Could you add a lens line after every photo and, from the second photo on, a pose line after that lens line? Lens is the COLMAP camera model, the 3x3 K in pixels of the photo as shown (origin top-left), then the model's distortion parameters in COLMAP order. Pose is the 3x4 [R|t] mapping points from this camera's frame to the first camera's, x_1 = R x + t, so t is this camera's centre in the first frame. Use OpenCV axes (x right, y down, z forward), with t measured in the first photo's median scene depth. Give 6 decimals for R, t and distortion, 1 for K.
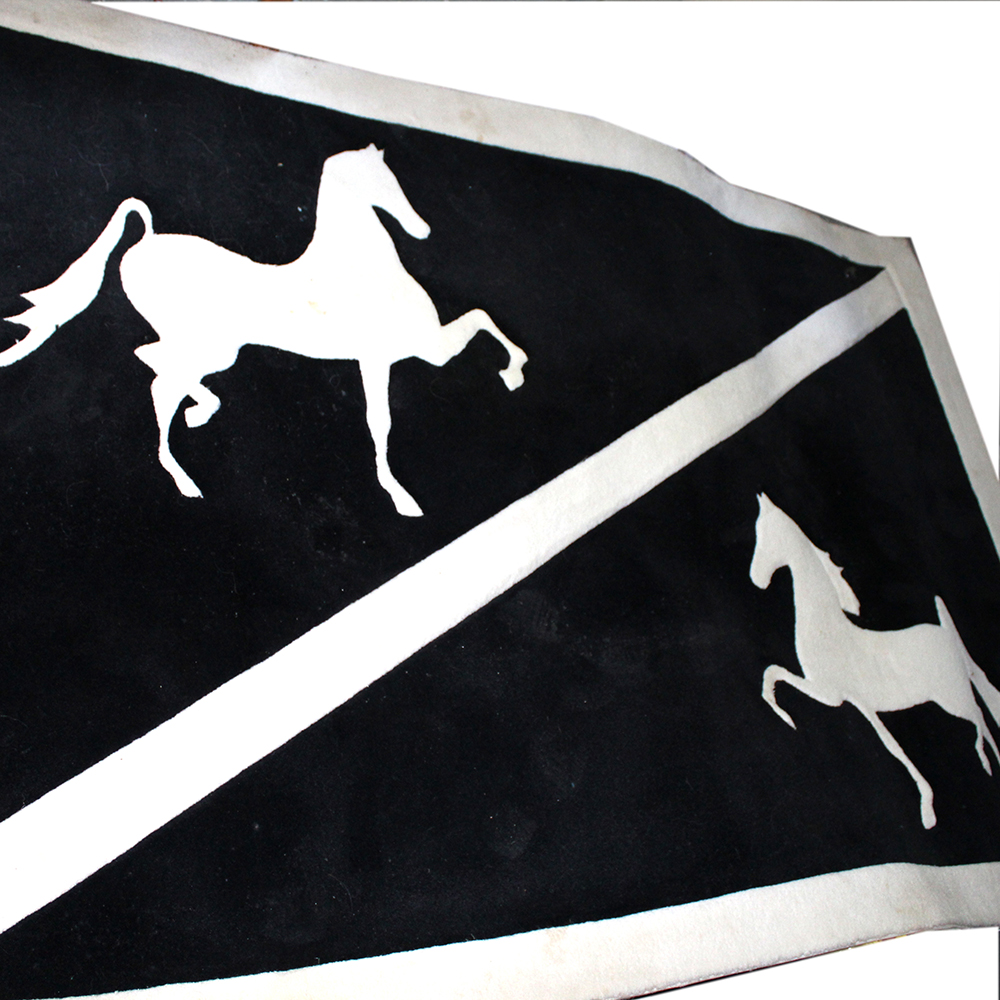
lens RADIAL K [[1250.0, 0, 452.3], [0, 1250.0, 497.2], [0, 0, 1]] dist [-0.185276, 0.233002]
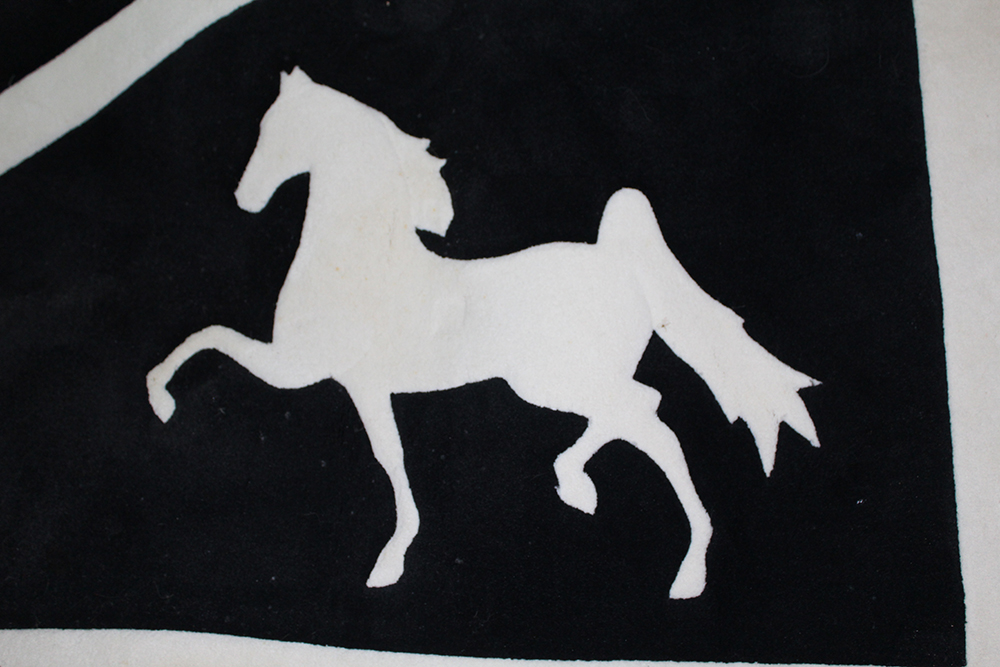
lens RADIAL K [[1104.8, 0, 500.0], [0, 1104.8, 333.5], [0, 0, 1]] dist [-0.077805, 0.014036]
pose [[0.712248, 0.017985, -0.701697, 0.889045], [0.151019, 0.972334, 0.178212, 0.056609], [0.685489, -0.232901, 0.689827, 0.723172]]
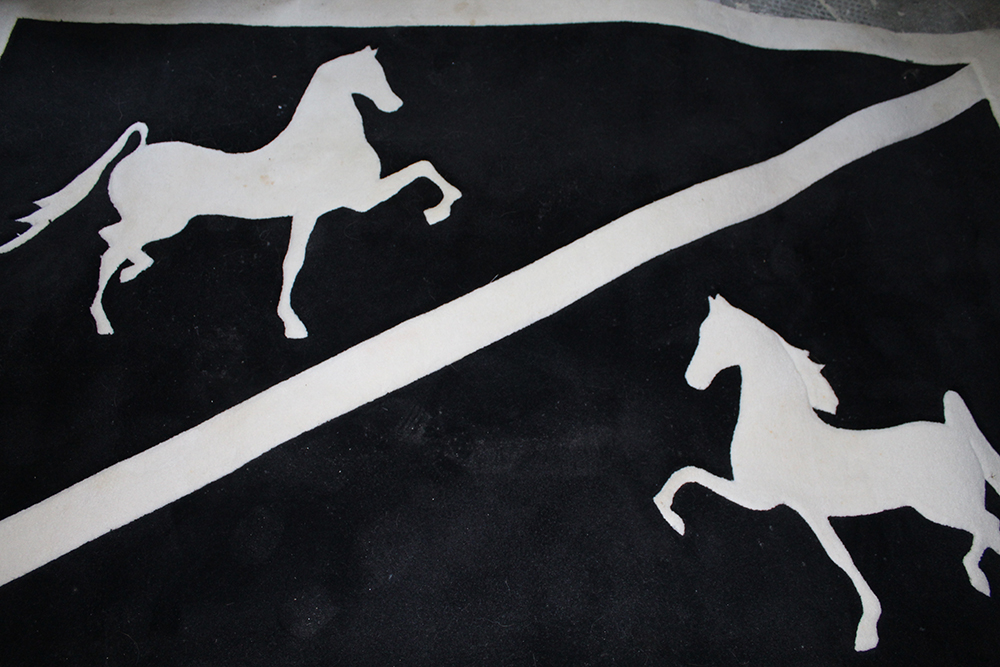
lens RADIAL K [[827.7, 0, 500.0], [0, 827.7, 333.5], [0, 0, 1]] dist [-0.166099, 0.149411]
pose [[0.872040, -0.063911, -0.485244, 0.487387], [0.061185, 0.997895, -0.021475, 0.036678], [0.485595, -0.010963, 0.874115, 0.378834]]
